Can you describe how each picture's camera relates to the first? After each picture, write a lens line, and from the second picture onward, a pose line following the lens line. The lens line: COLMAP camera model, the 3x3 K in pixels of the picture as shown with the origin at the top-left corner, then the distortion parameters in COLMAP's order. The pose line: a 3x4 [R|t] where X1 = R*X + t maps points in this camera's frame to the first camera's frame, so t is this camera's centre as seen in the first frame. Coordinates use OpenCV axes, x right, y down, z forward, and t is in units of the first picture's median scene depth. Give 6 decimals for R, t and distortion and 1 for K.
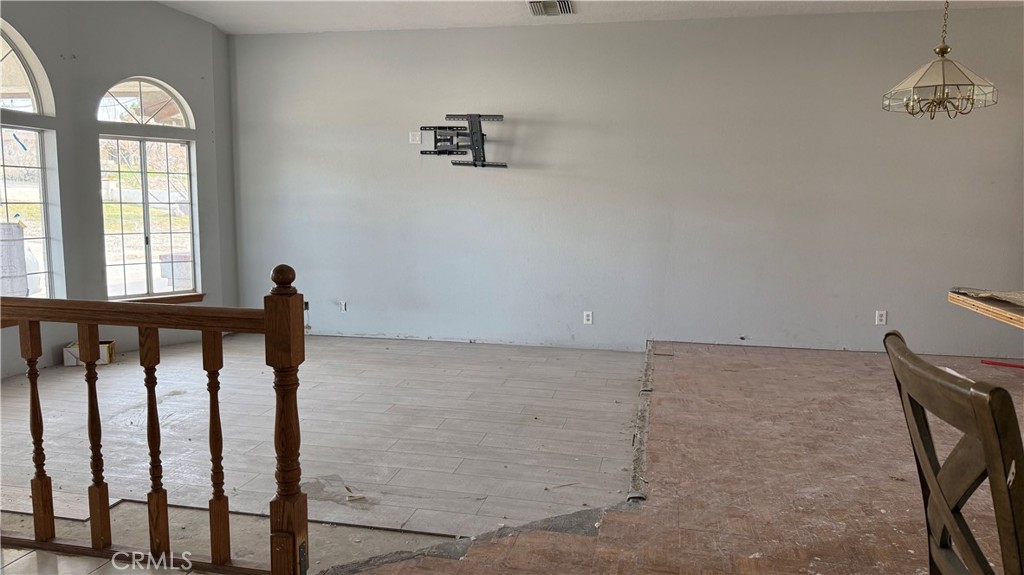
lens RADIAL K [[720.2, 0, 490.9], [0, 720.2, 288.8], [0, 0, 1]] dist [0.061022, -0.082446]
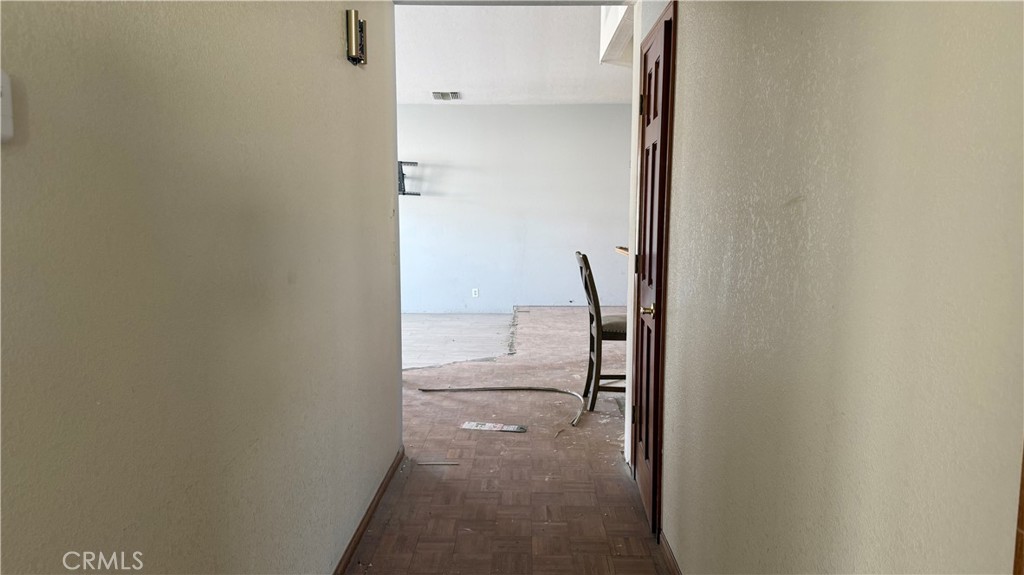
lens RADIAL K [[720.2, 0, 512.5], [0, 720.2, 288.2], [0, 0, 1]] dist [0.061022, -0.082446]
pose [[0.976066, -0.032438, 0.215041, -0.123805], [0.037128, 0.999152, -0.017803, 0.064770], [-0.214281, 0.025361, 0.976443, -0.543203]]
